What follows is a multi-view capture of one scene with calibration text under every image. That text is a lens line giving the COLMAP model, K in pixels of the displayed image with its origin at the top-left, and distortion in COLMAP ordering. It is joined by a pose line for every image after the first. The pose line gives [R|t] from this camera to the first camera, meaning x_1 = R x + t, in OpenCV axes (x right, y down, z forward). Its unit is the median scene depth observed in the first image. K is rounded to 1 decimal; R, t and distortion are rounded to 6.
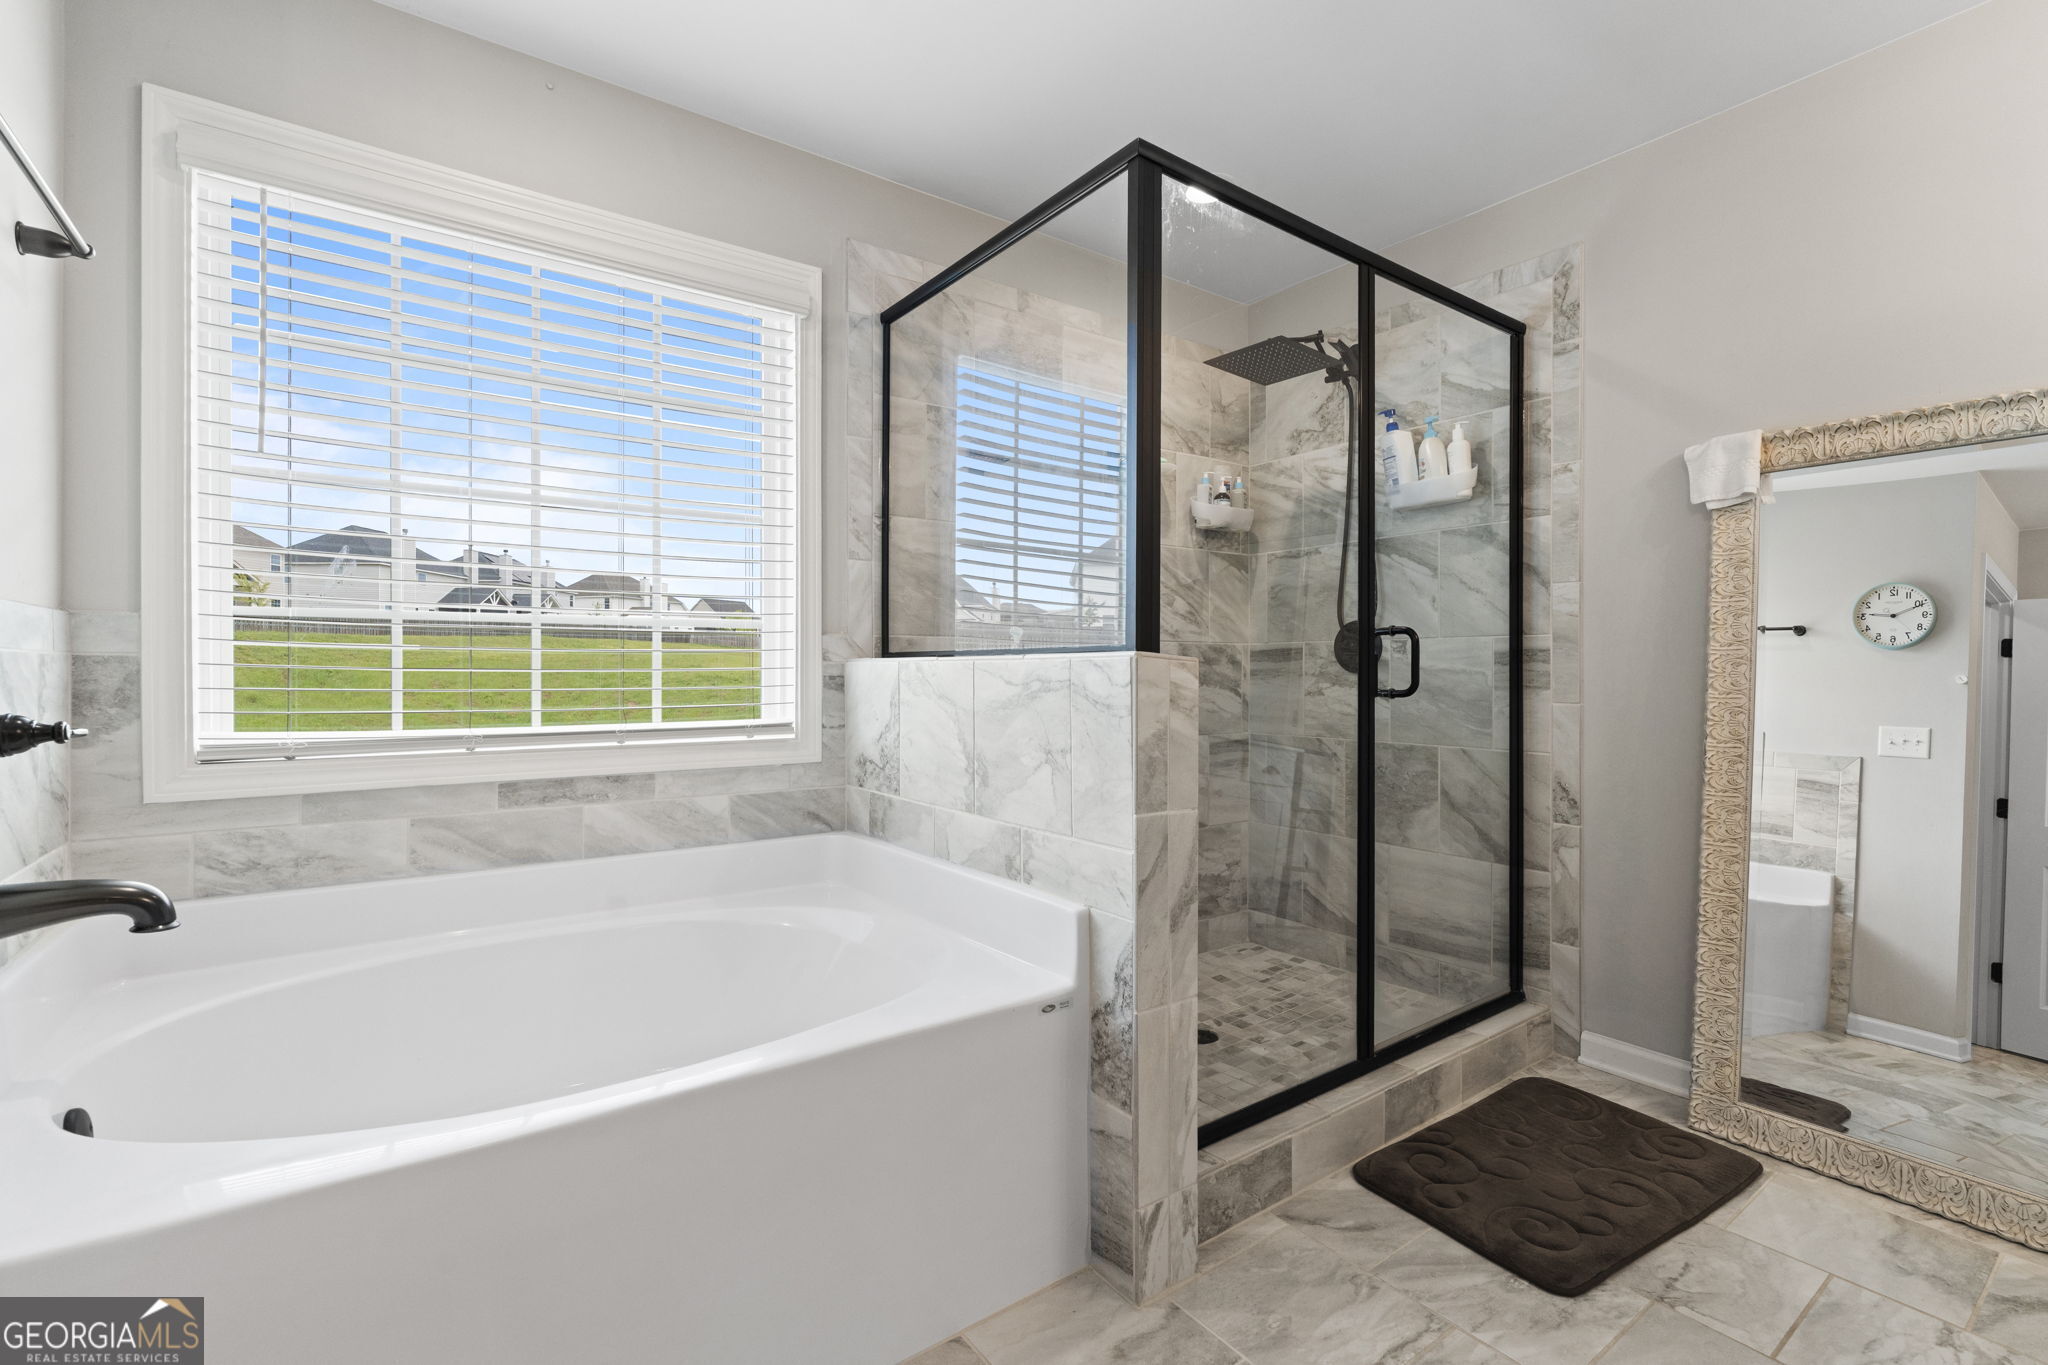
lens RADIAL K [[903.8, 0, 1027.1], [0, 903.8, 681.7], [0, 0, 1]] dist [-0.007932, 0.001195]
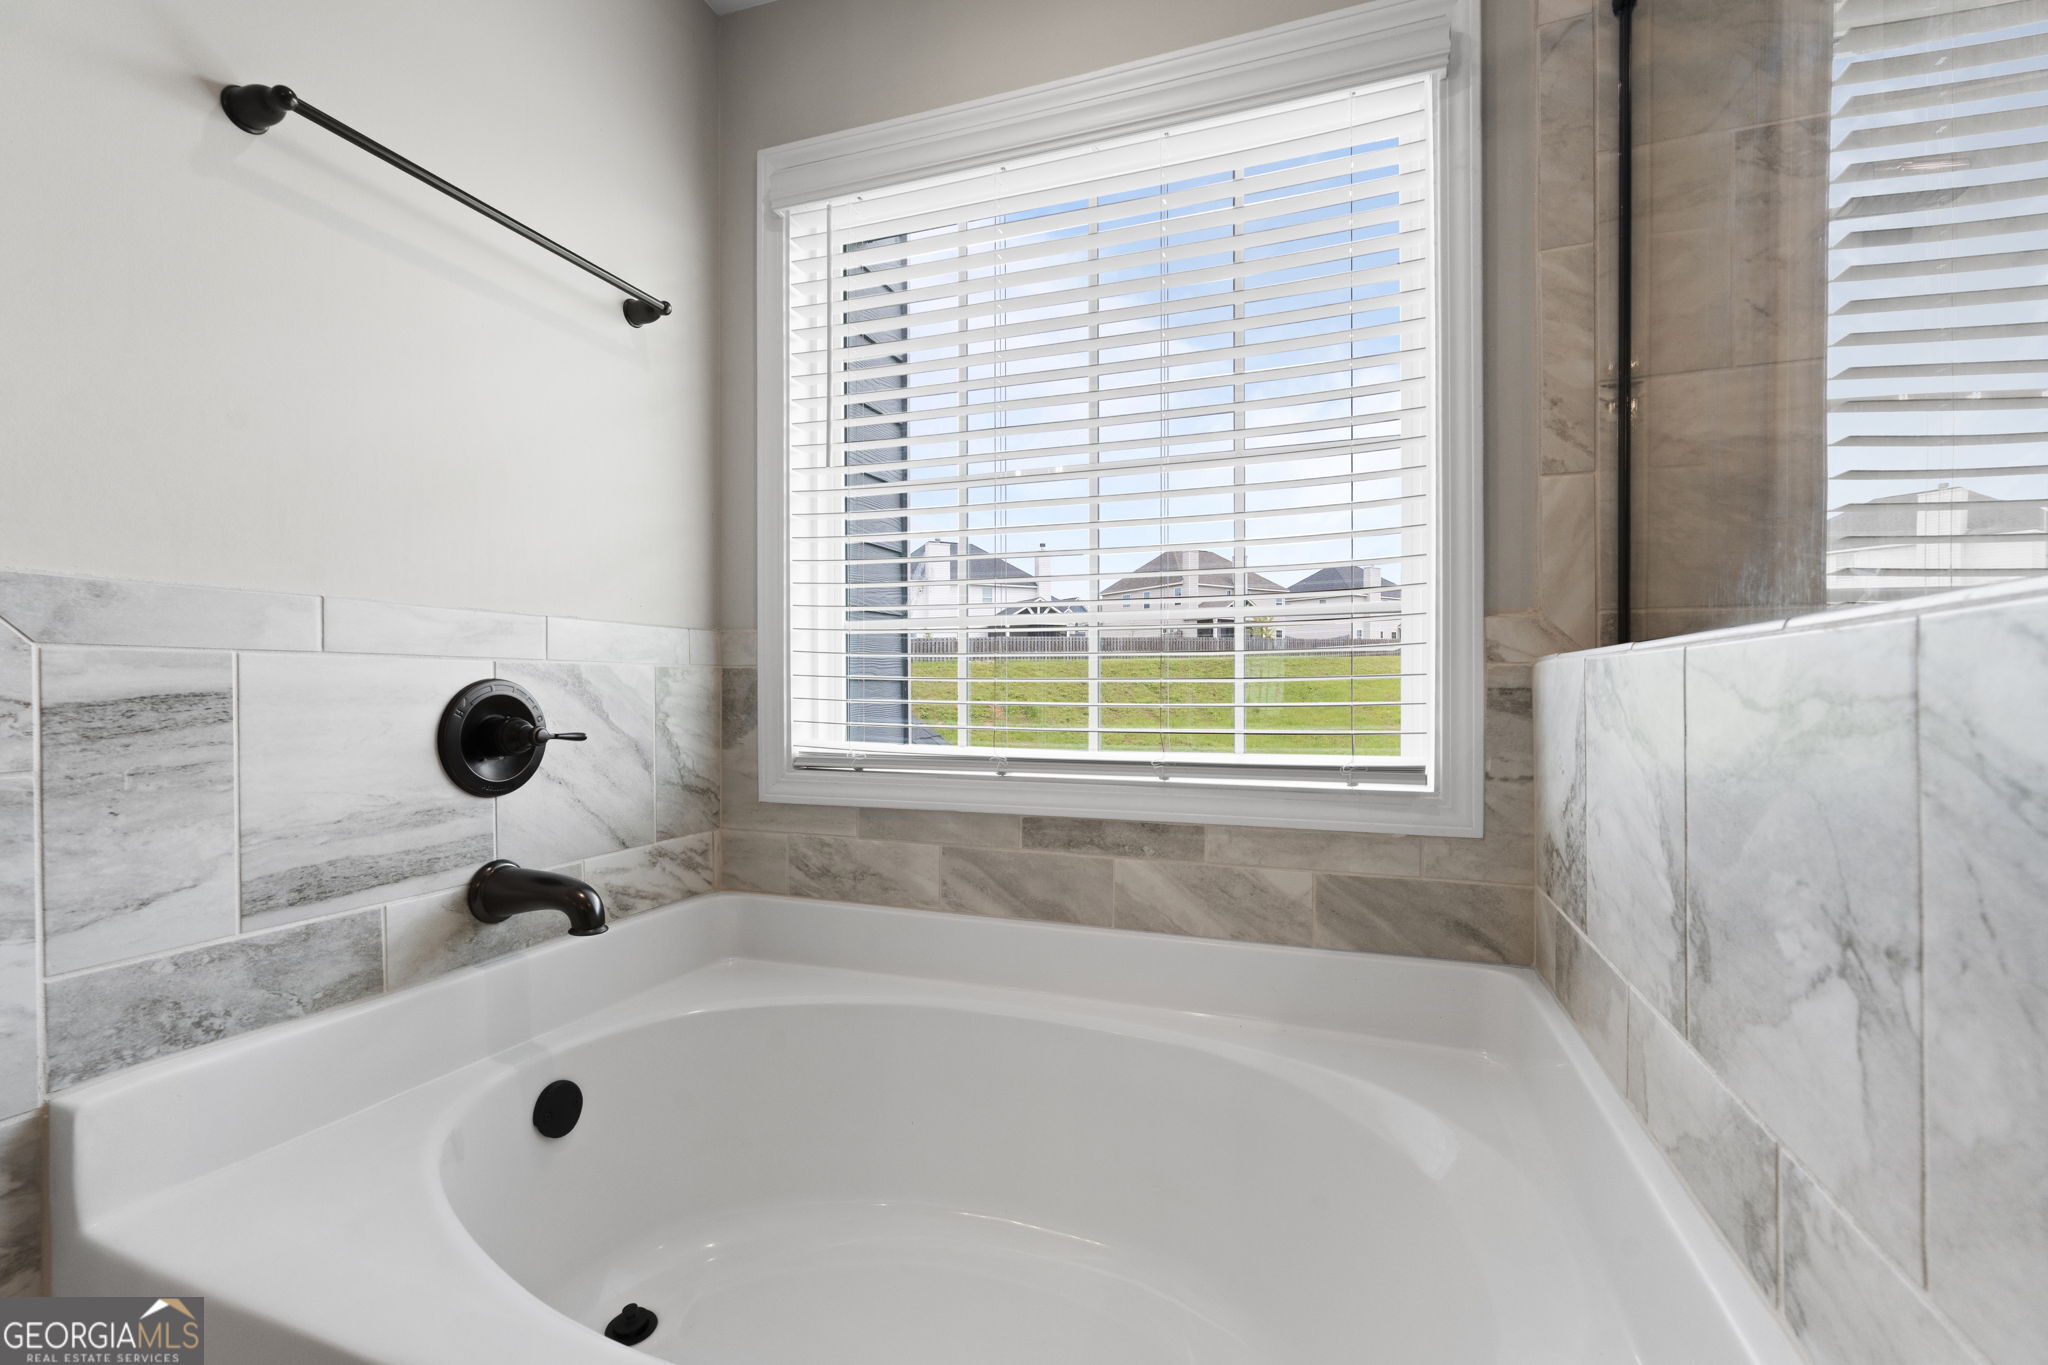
lens RADIAL K [[903.8, 0, 1020.9], [0, 903.8, 692.2], [0, 0, 1]] dist [-0.007932, 0.001195]
pose [[0.558348, 0.003226, -0.829601, 0.092668], [-0.009254, 0.999954, -0.002340, 0.000272], [0.829555, 0.008984, 0.558352, 0.495248]]
